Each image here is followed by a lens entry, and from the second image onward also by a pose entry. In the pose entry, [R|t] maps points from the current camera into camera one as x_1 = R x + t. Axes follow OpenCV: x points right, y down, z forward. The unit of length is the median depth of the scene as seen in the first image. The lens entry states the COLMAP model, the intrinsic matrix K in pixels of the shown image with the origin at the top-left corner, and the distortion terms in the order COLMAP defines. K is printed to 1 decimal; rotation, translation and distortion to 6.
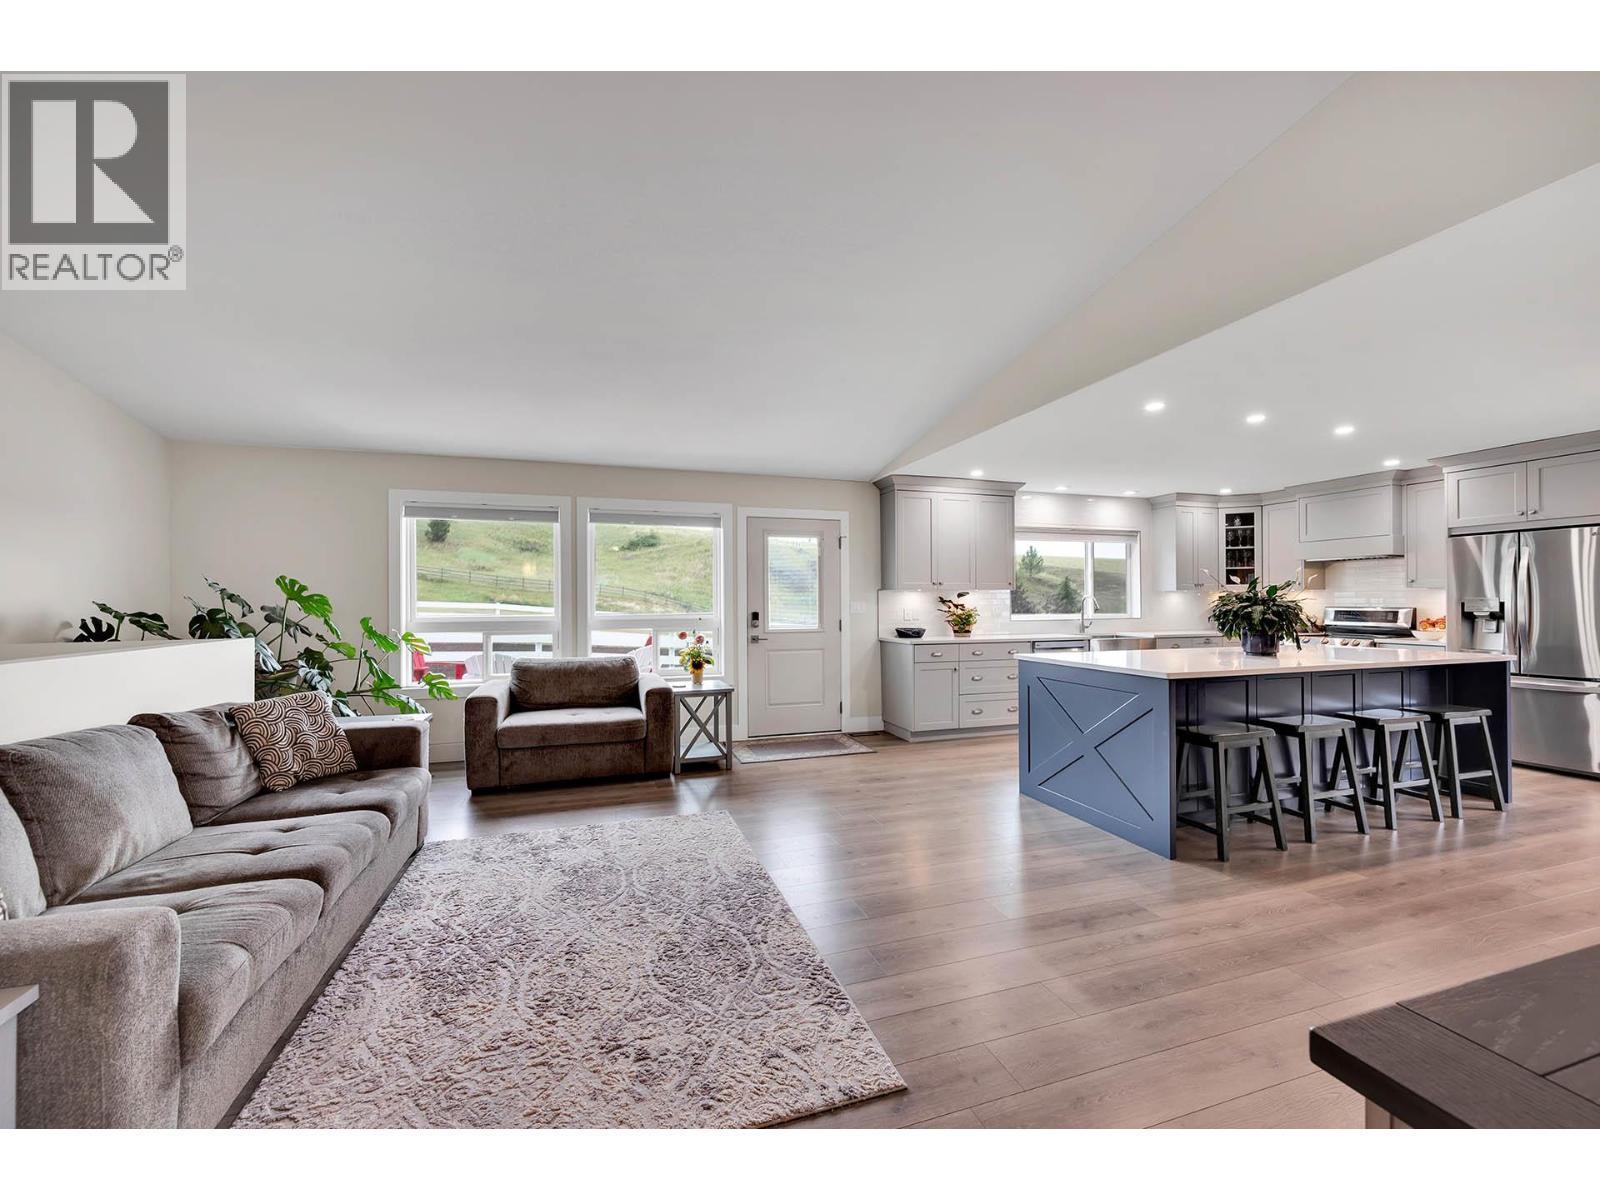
lens RADIAL K [[642.0, 0, 803.4], [0, 642.0, 603.9], [0, 0, 1]] dist [-0.001721, -0.000960]
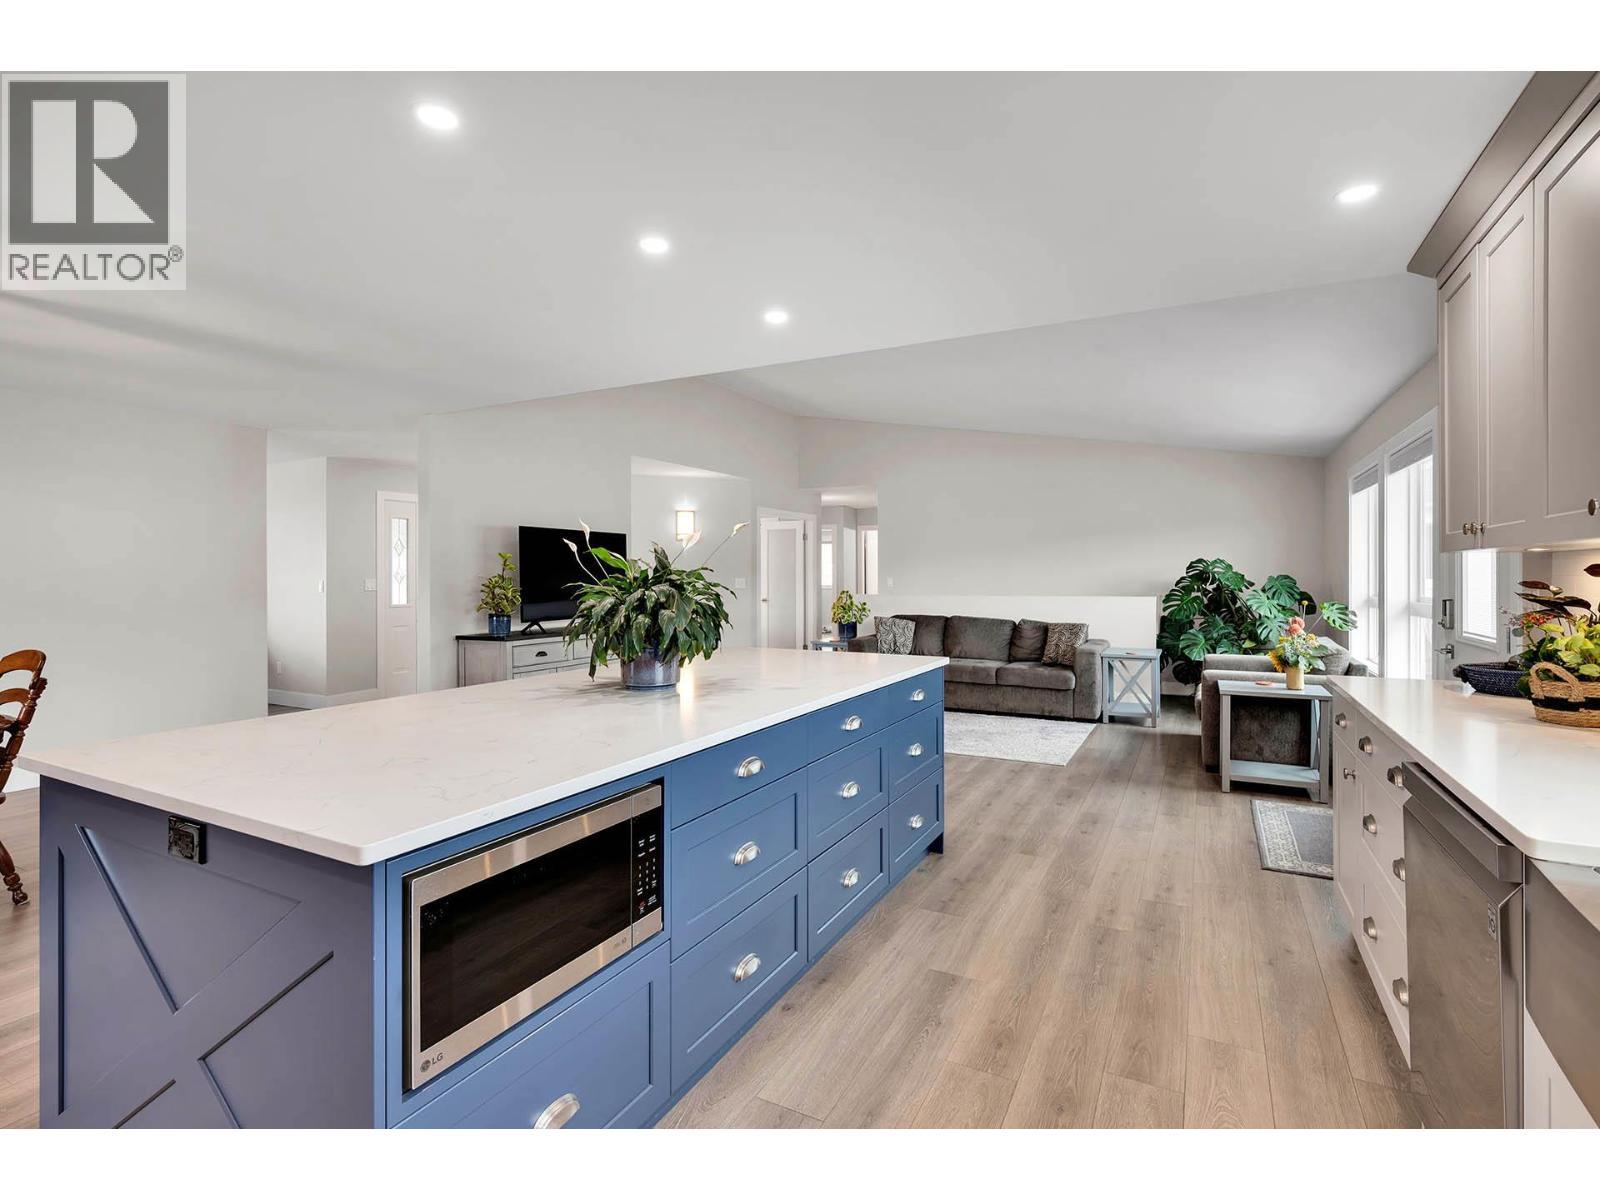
lens RADIAL K [[780.0, 0, 810.1], [0, 780.0, 586.4], [0, 0, 1]] dist [-0.006230, -0.001466]
pose [[-0.709603, 0.016237, -0.704414, 0.768567], [0.002445, 0.999785, 0.020583, -0.011687], [0.704597, 0.012883, -0.709491, 1.104180]]
